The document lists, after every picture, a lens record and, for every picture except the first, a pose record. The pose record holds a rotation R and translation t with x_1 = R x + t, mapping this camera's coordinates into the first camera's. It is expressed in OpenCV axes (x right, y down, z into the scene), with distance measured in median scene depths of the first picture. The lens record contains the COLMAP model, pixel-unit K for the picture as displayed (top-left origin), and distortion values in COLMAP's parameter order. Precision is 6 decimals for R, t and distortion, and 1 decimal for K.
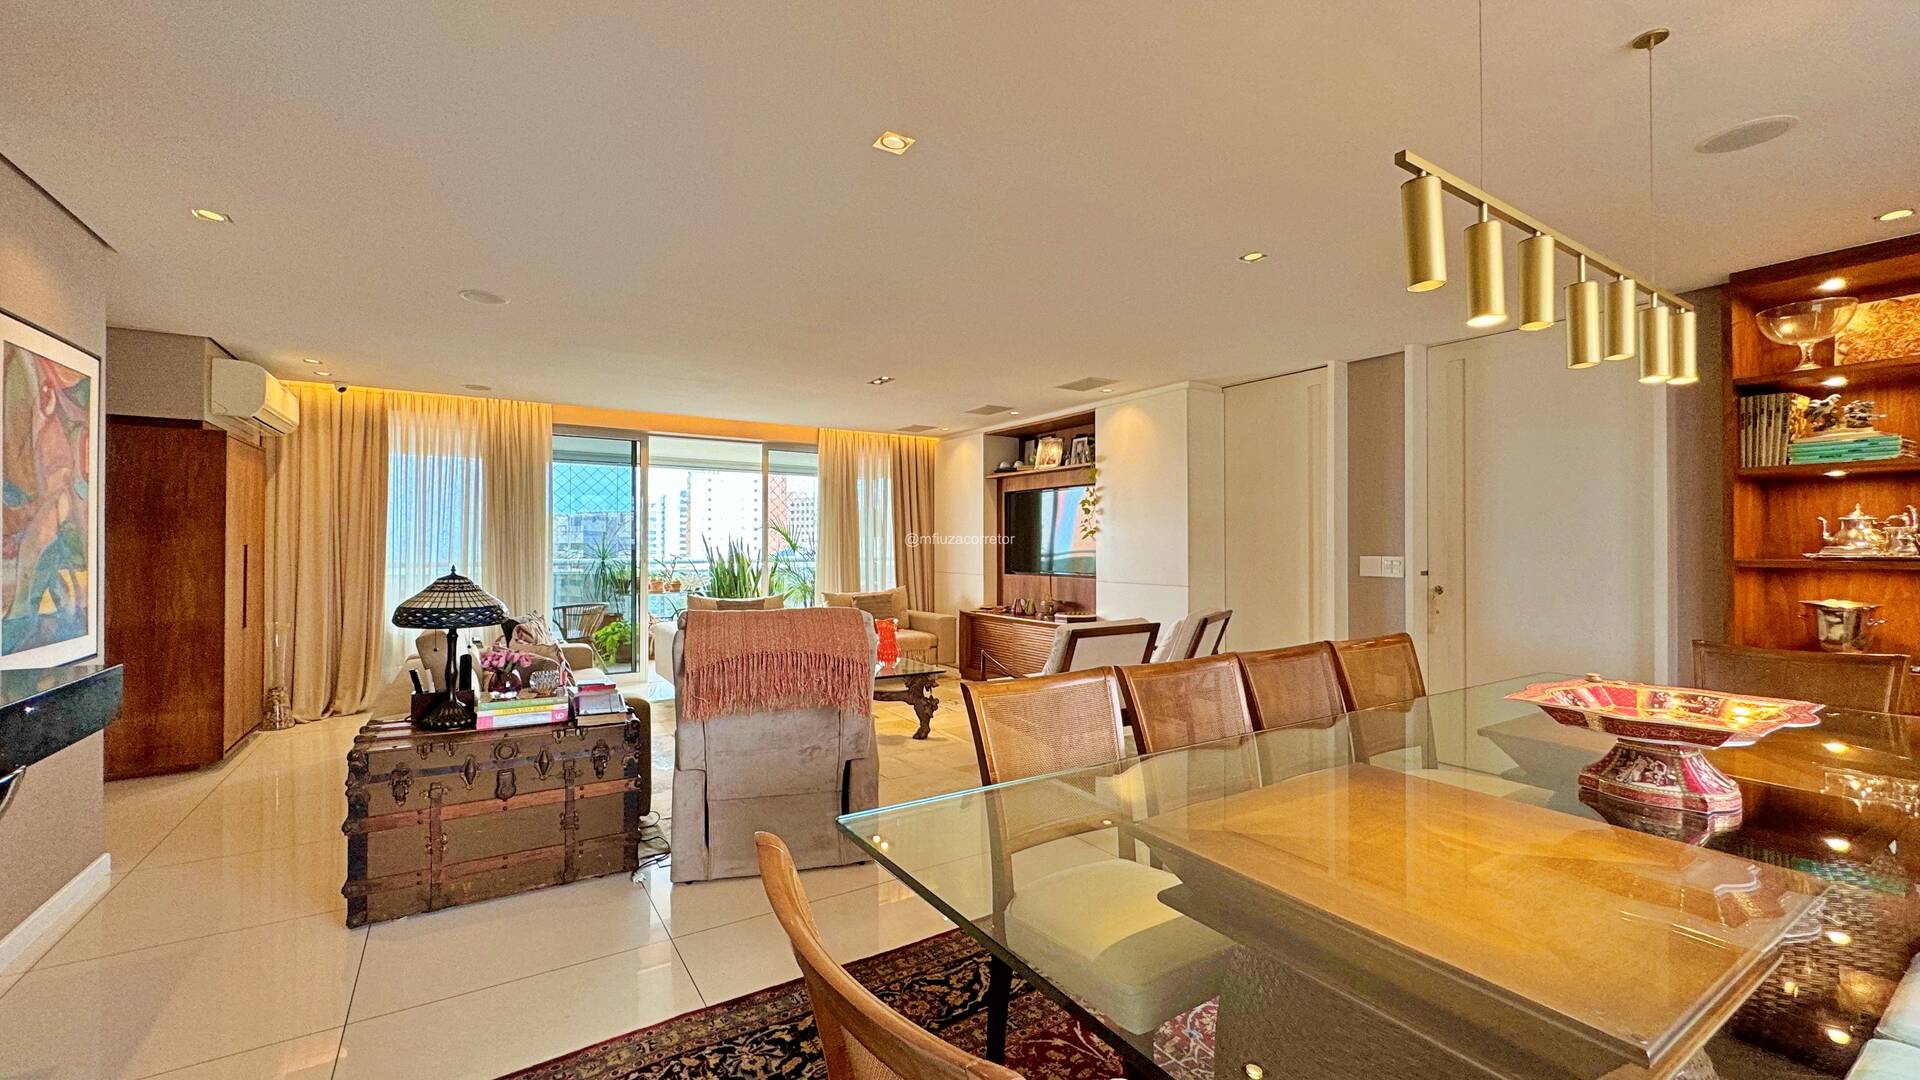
lens RADIAL K [[770.0, 0, 960.0], [0, 770.0, 540.0], [0, 0, 1]] dist [-0.001095, -0.000082]
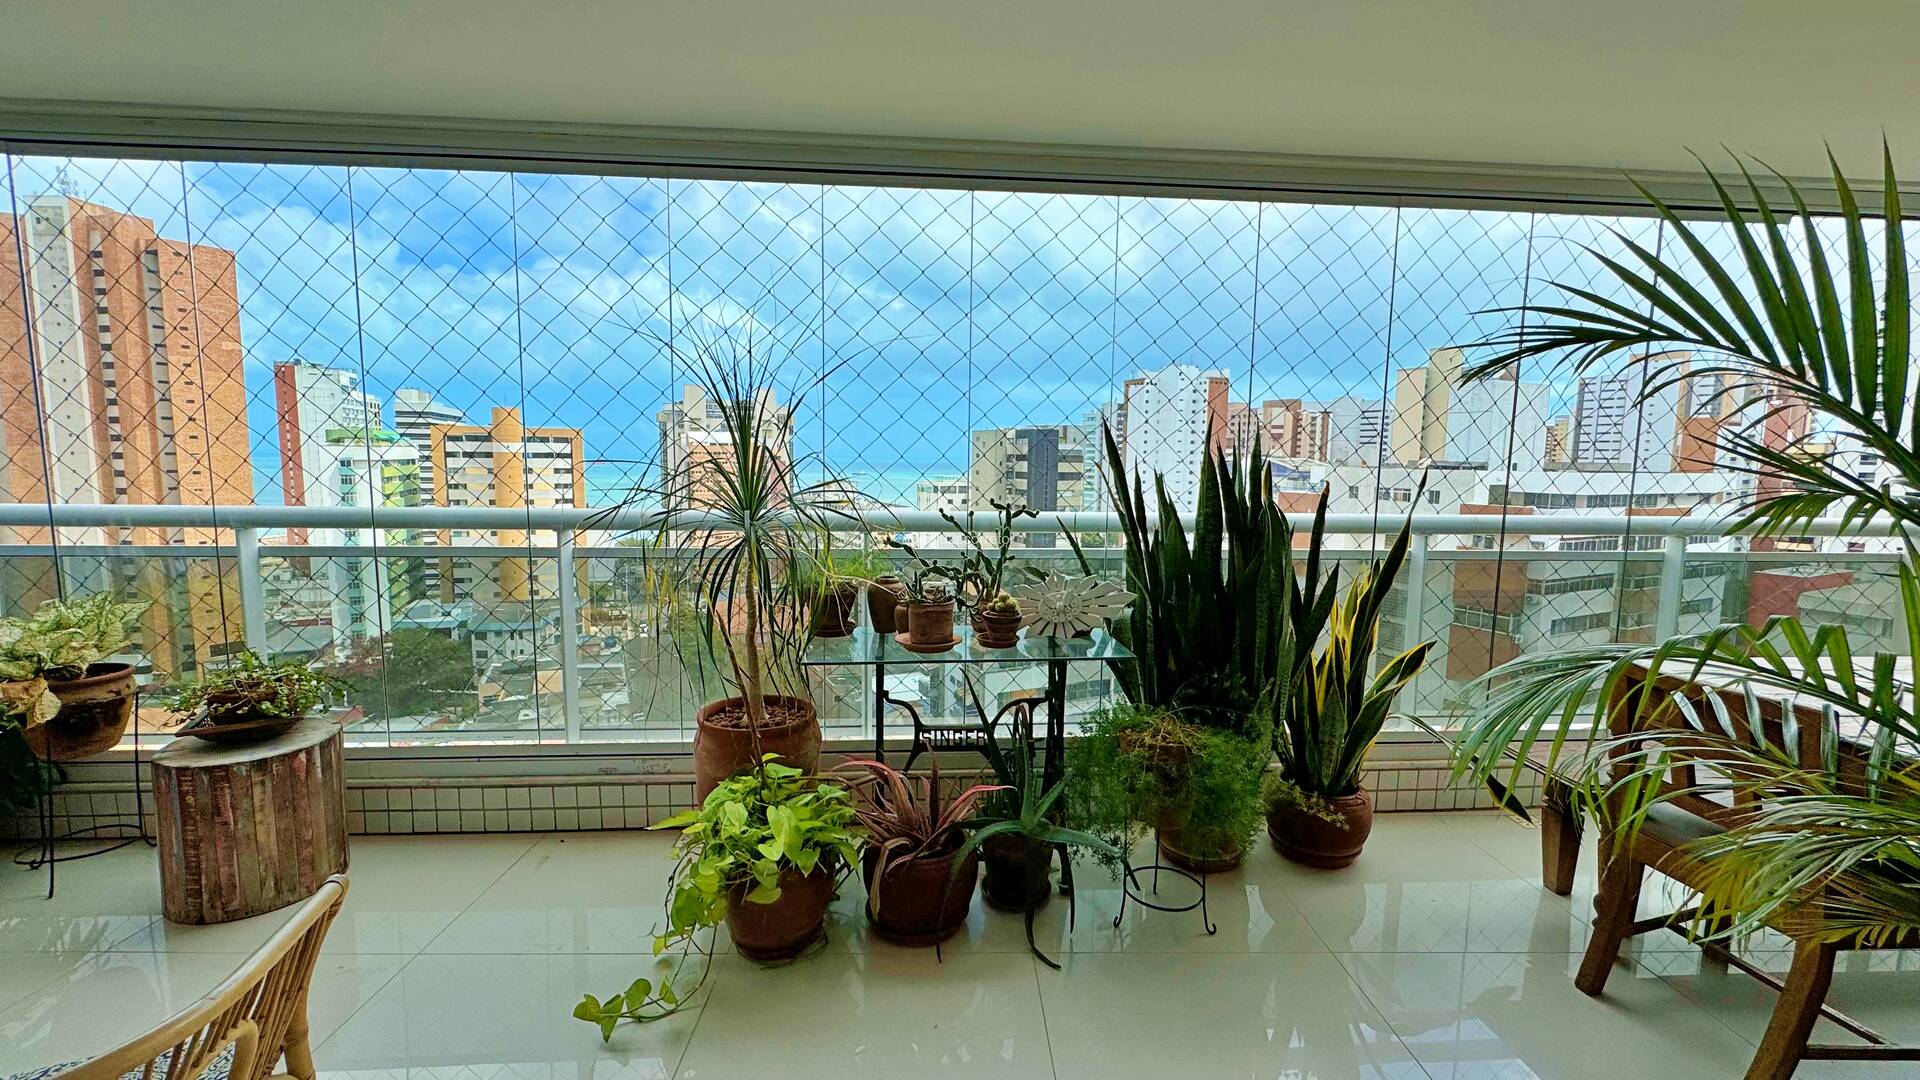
lens RADIAL K [[770.0, 0, 960.0], [0, 770.0, 540.0], [0, 0, 1]] dist [-0.001095, -0.000082]
pose [[0.853313, 0.071350, -0.516494, -0.238047], [-0.013393, 0.993265, 0.115087, 0.002105], [0.521227, -0.091288, 0.848522, 0.746209]]
